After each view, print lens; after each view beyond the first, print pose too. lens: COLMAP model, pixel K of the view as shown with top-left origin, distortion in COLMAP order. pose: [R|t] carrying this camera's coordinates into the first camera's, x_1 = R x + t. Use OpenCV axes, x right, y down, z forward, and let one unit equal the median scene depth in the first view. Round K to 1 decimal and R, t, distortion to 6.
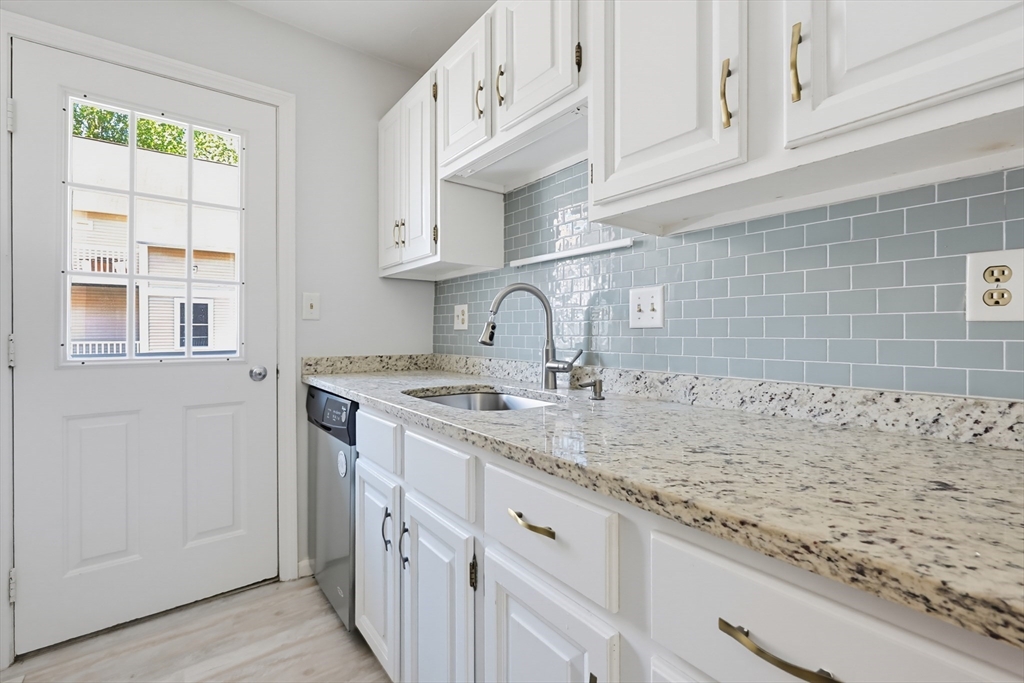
lens RADIAL K [[441.5, 0, 523.8], [0, 441.5, 328.5], [0, 0, 1]] dist [0.002385, -0.000833]
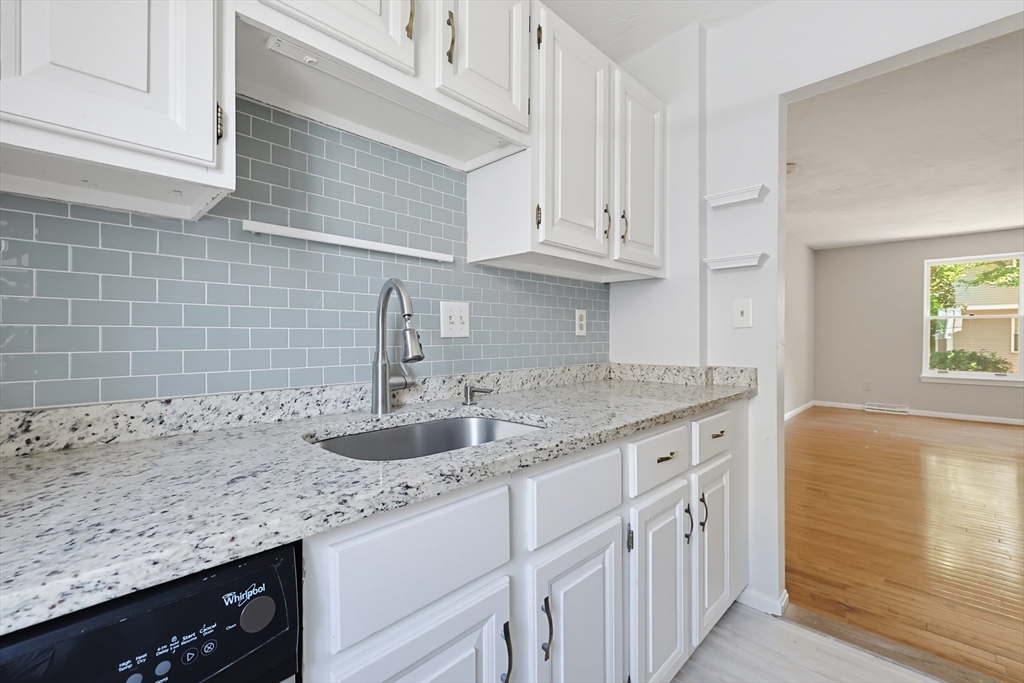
lens RADIAL K [[441.5, 0, 521.4], [0, 441.5, 332.7], [0, 0, 1]] dist [0.002385, -0.000833]
pose [[-0.135274, 0.002563, 0.990805, -0.856066], [-0.012677, 0.999910, -0.004317, -0.010116], [-0.990727, -0.013144, -0.135230, 0.960172]]
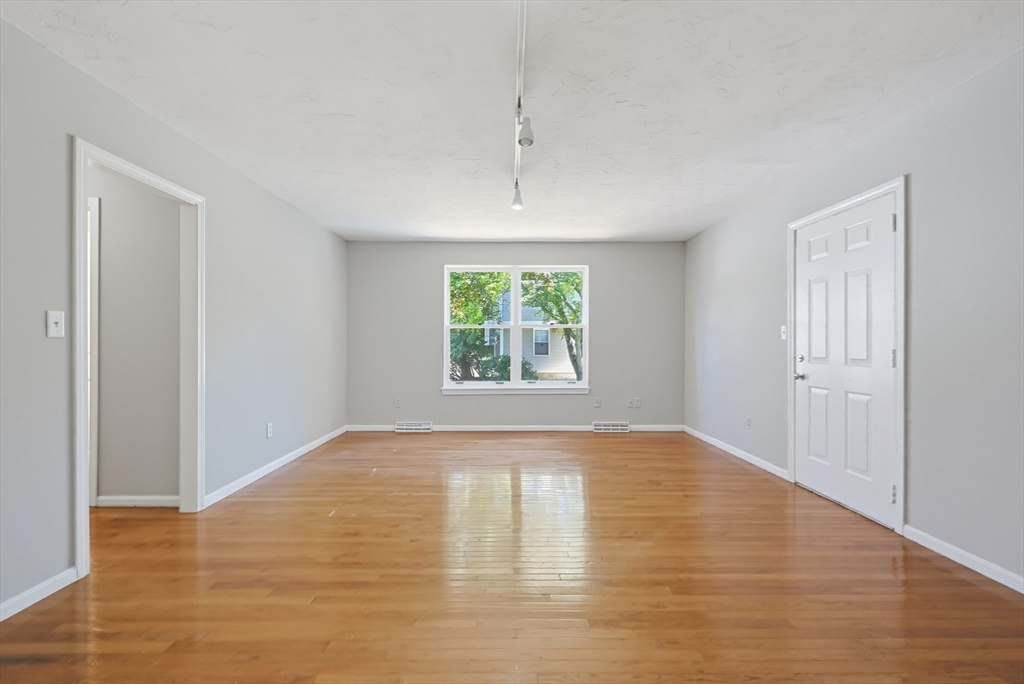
lens RADIAL K [[441.5, 0, 517.2], [0, 441.5, 347.2], [0, 0, 1]] dist [0.002385, -0.000833]
pose [[-0.795678, -0.002988, 0.605712, -0.050601], [-0.002986, 0.999995, 0.001012, -0.038524], [-0.605712, -0.001003, -0.795683, -0.769759]]
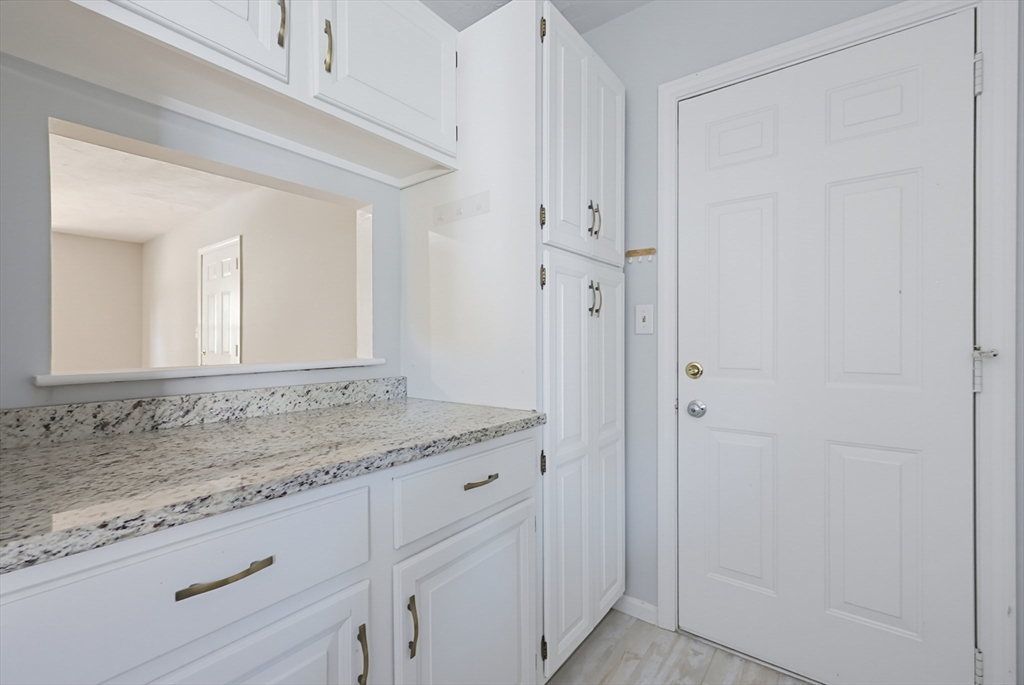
lens RADIAL K [[441.5, 0, 511.6], [0, 441.5, 345.3], [0, 0, 1]] dist [0.002385, -0.000833]
pose [[-0.967558, 0.000136, -0.252648, -1.257924], [0.001489, 0.999986, -0.005163, -0.018243], [0.252644, -0.005372, -0.967544, 0.059186]]
